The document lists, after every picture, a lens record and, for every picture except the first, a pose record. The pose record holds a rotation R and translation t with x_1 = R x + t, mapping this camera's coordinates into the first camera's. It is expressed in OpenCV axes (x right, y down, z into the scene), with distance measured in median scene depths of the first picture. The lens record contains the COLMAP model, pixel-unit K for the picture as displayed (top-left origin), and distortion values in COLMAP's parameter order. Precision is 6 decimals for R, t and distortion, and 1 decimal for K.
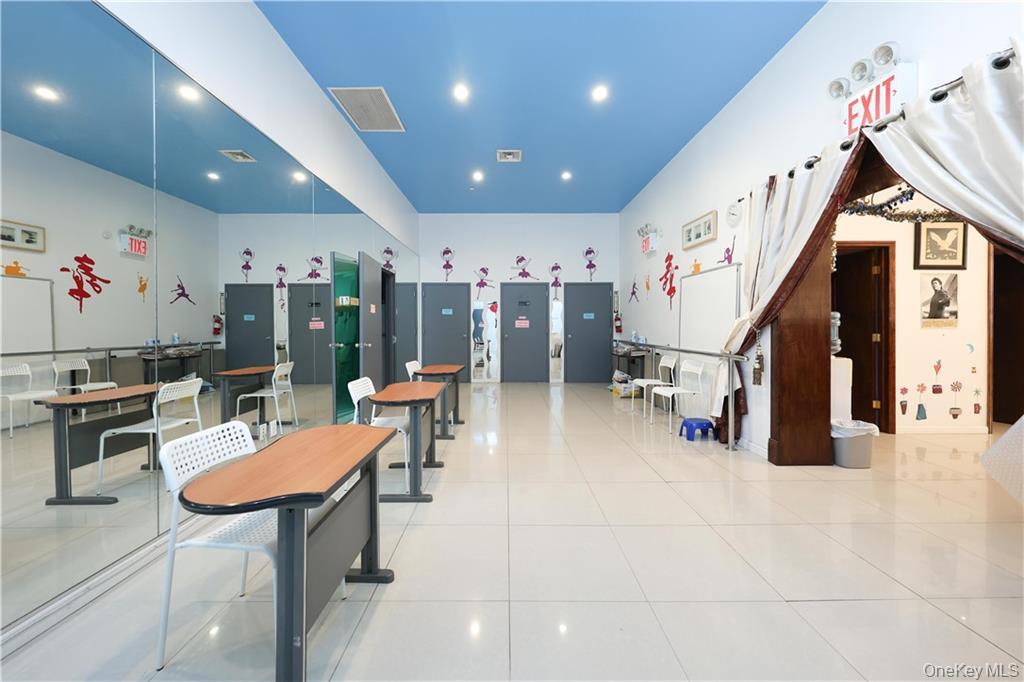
lens RADIAL K [[371.8, 0, 510.3], [0, 371.8, 332.1], [0, 0, 1]] dist [0.002140, -0.000187]
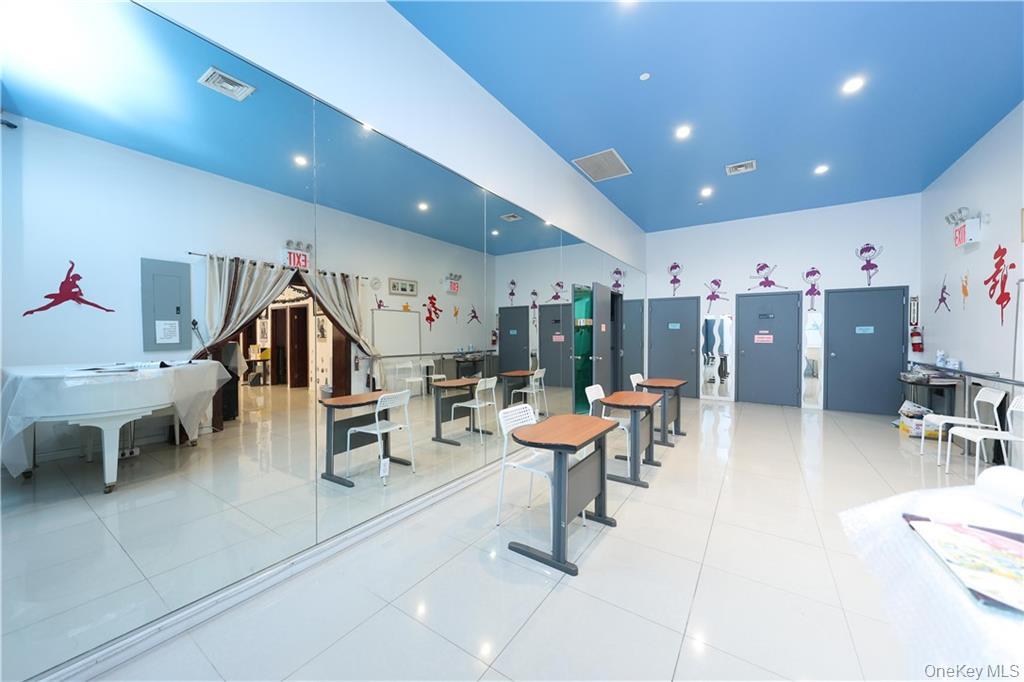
lens RADIAL K [[371.8, 0, 510.3], [0, 371.8, 332.1], [0, 0, 1]] dist [0.002140, -0.000187]
pose [[0.825710, -0.000284, -0.564095, 0.049756], [-0.013552, 0.999701, -0.020341, -0.017256], [0.563932, 0.024441, 0.825459, -0.135330]]
